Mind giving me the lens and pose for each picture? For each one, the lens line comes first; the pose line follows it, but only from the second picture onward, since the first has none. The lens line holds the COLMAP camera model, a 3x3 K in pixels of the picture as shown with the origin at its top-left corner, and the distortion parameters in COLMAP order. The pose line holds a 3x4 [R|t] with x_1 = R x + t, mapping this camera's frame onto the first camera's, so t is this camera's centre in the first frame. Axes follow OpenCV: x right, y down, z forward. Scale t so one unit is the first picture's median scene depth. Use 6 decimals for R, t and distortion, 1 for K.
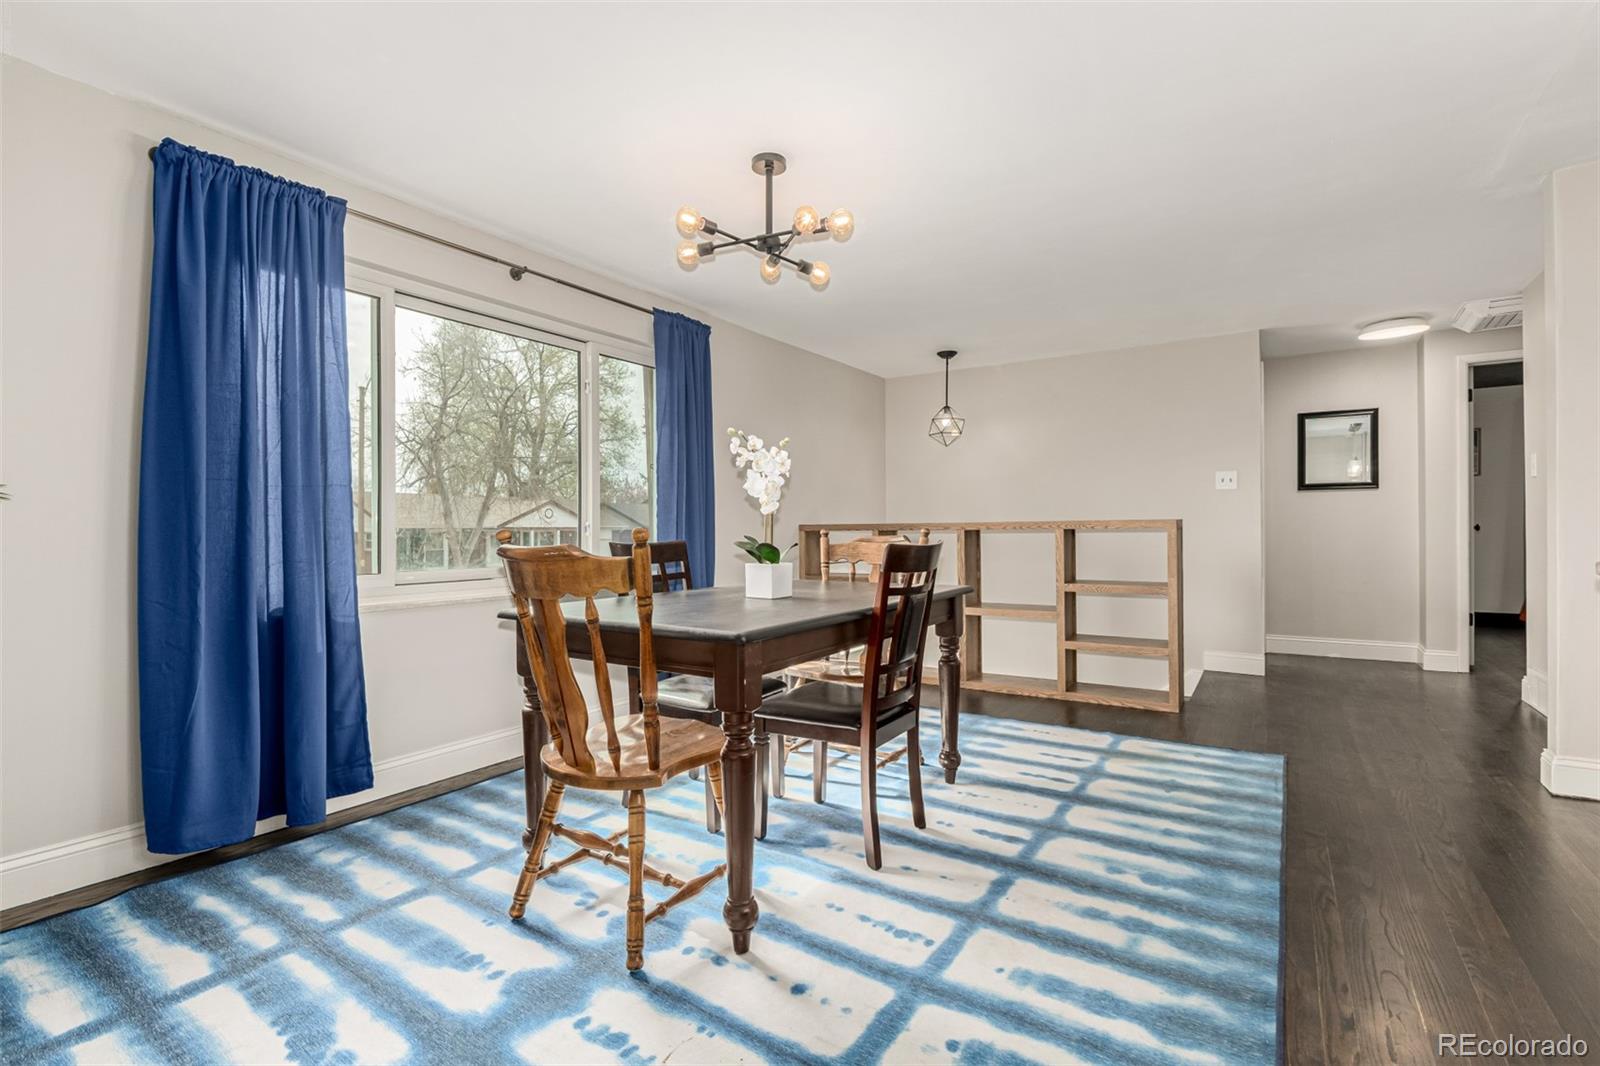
lens RADIAL K [[742.0, 0, 771.8], [0, 742.0, 532.2], [0, 0, 1]] dist [-0.005757, -0.000804]
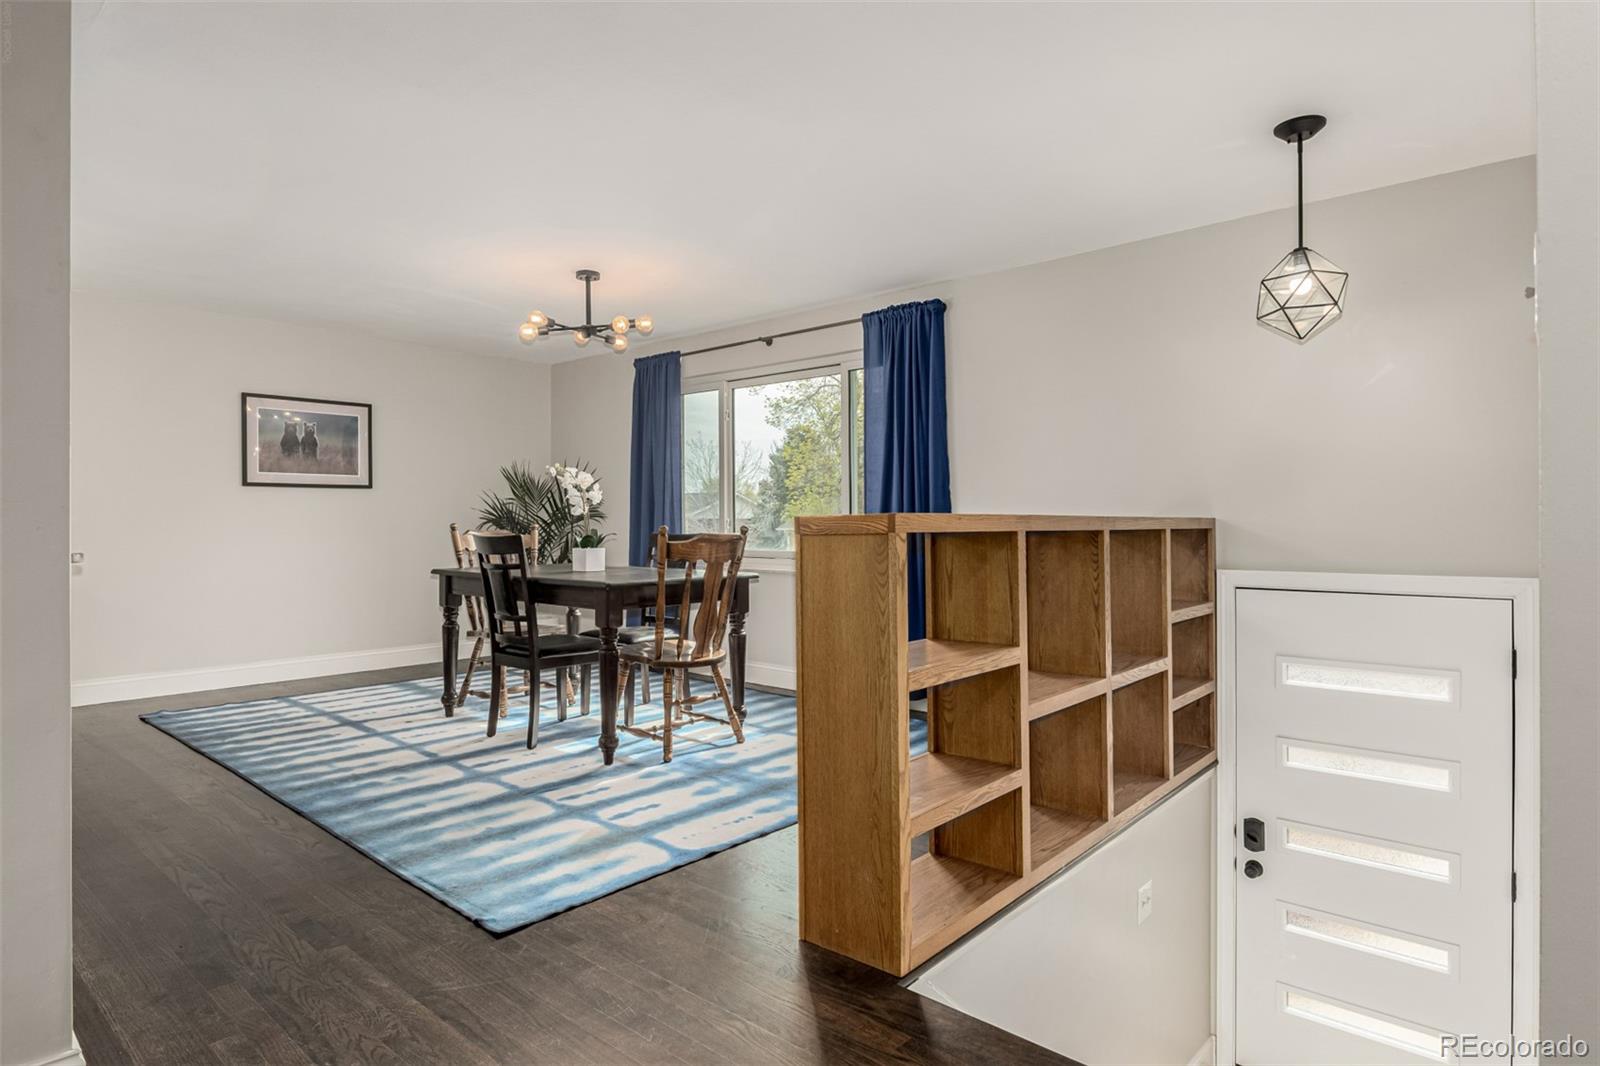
lens RADIAL K [[862.7, 0, 803.4], [0, 862.7, 525.3], [0, 0, 1]] dist [0.004279, -0.005268]
pose [[-0.118970, 0.009259, -0.992855, 1.434870], [-0.000732, 0.999955, 0.009413, -0.019526], [0.992898, 0.001846, -0.118958, 1.420043]]
